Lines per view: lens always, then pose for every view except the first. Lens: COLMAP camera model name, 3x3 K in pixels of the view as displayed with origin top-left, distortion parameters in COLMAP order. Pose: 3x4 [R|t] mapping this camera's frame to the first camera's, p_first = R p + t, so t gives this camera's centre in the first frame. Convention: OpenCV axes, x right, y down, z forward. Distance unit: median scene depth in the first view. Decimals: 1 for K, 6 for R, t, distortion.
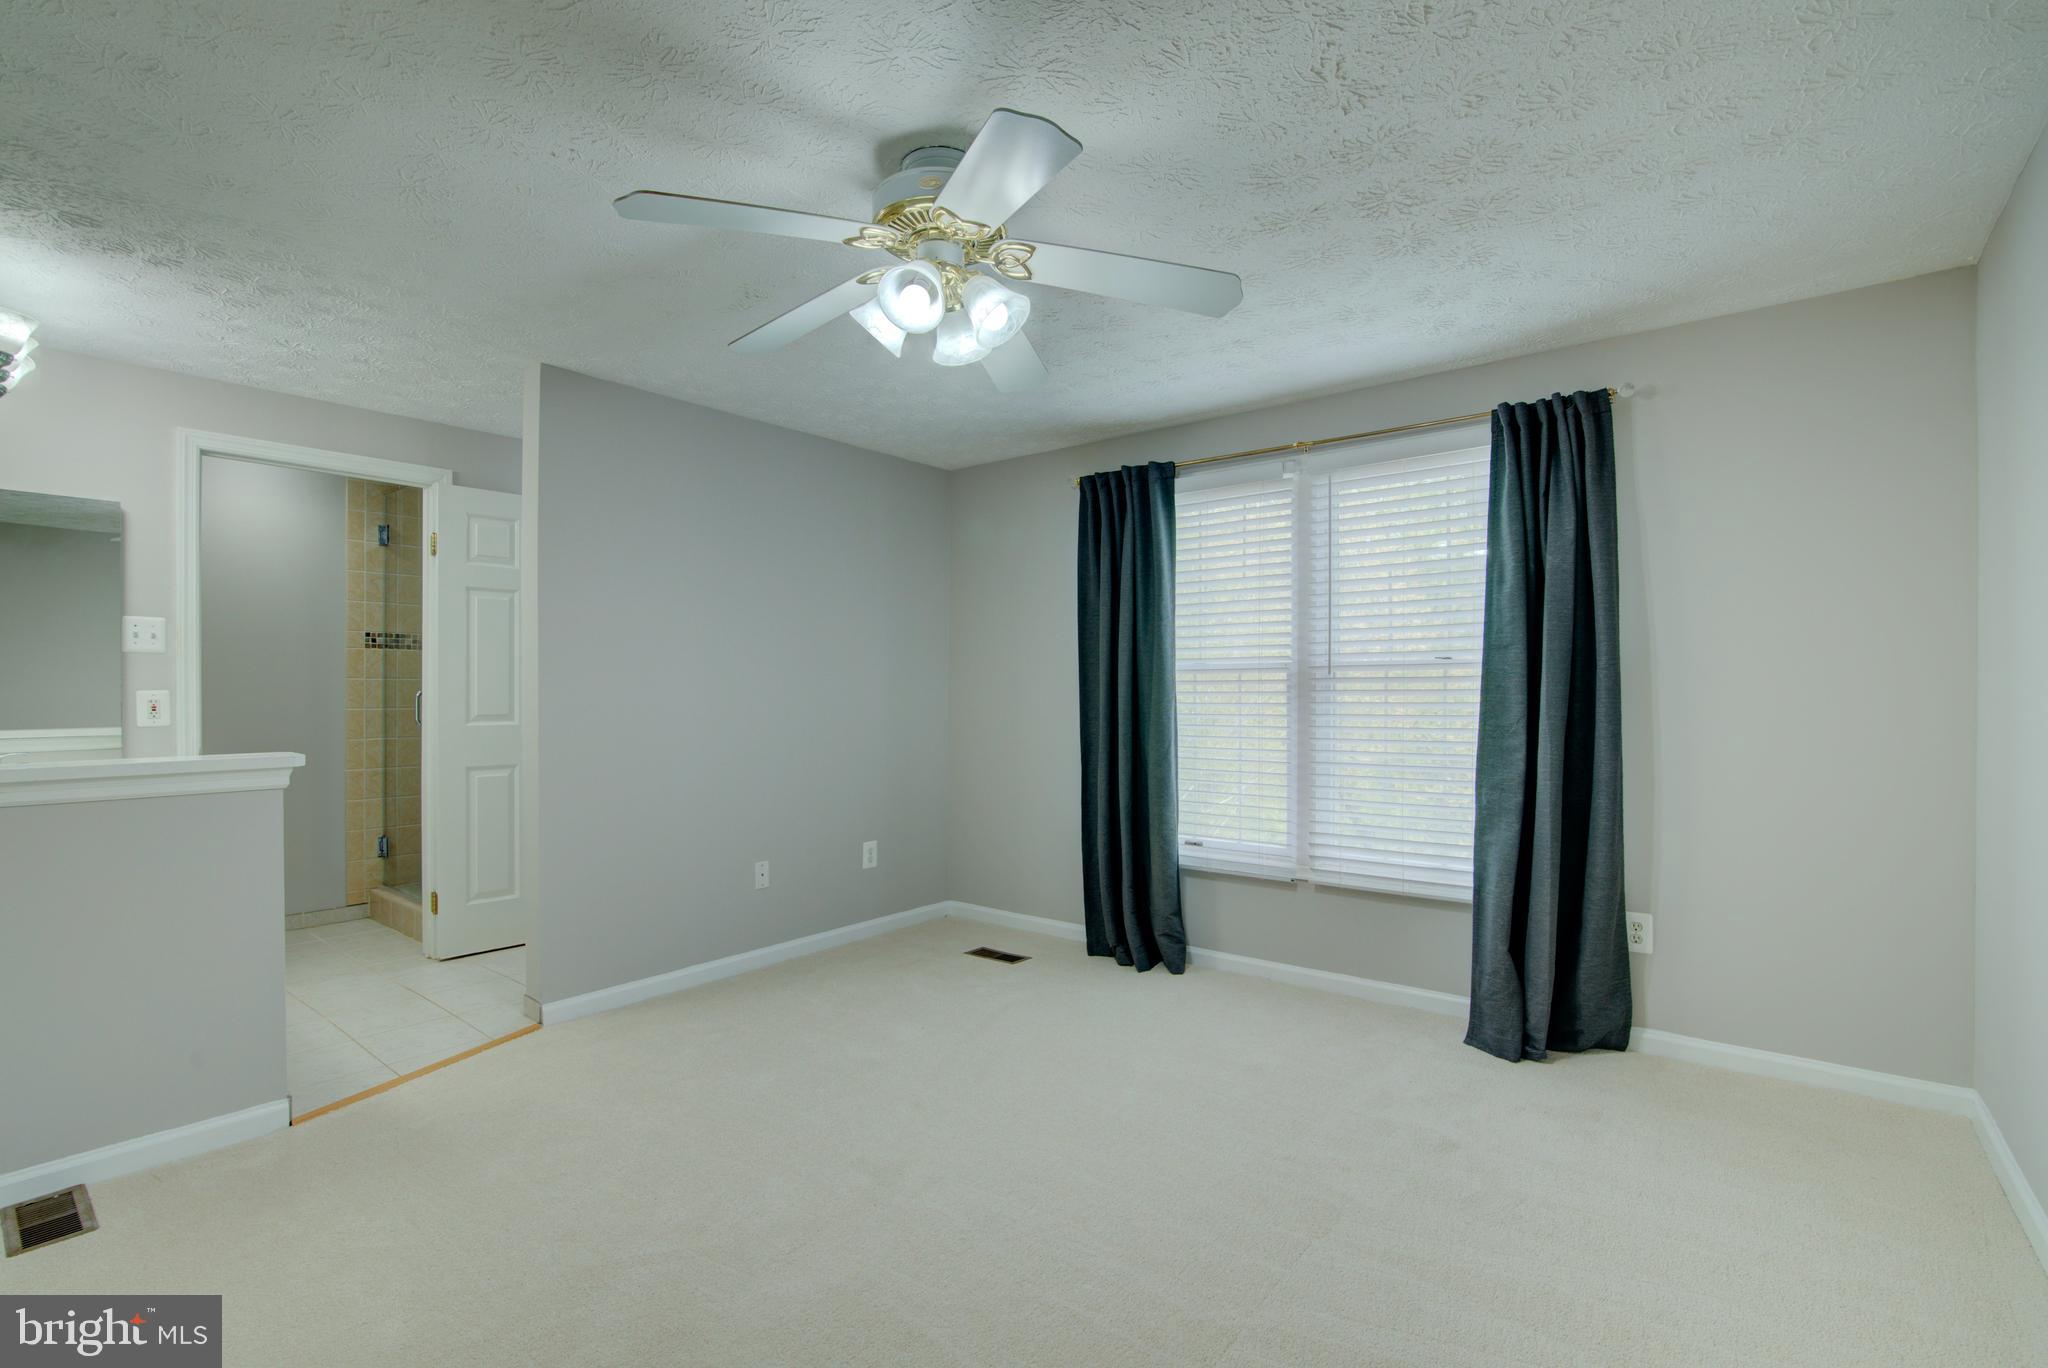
lens RADIAL K [[940.7, 0, 1013.5], [0, 940.7, 695.3], [0, 0, 1]] dist [-0.018065, 0.000739]
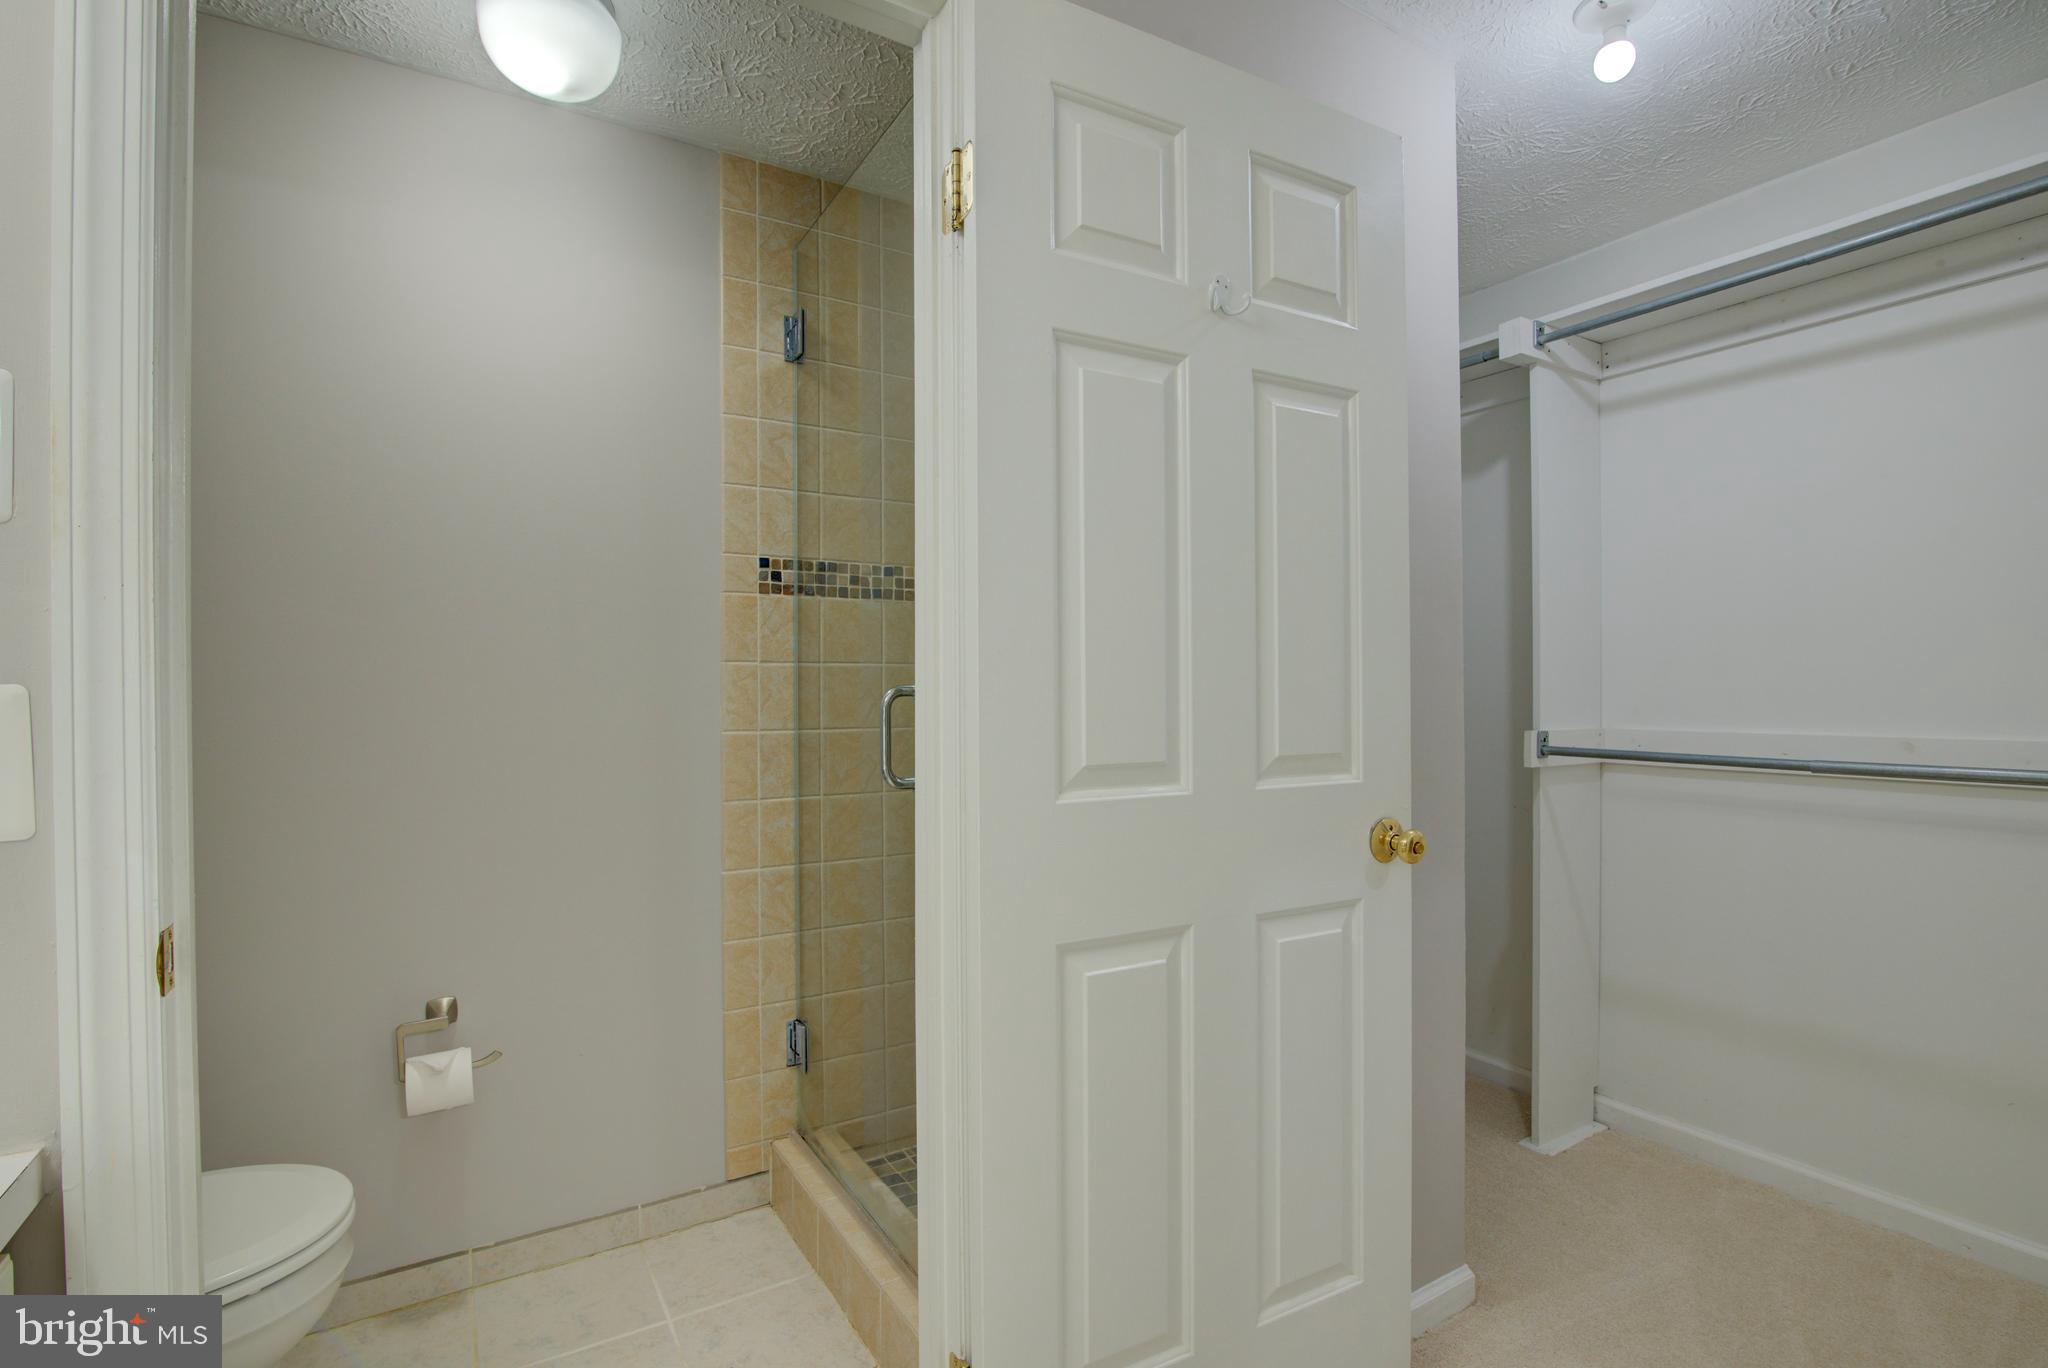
lens RADIAL K [[940.7, 0, 1013.5], [0, 940.7, 695.3], [0, 0, 1]] dist [-0.018065, 0.000739]
pose [[0.940523, -0.007077, -0.339656, -0.497171], [0.006039, 0.999973, -0.004112, -0.000187], [0.339676, 0.001816, 0.940541, 0.717646]]
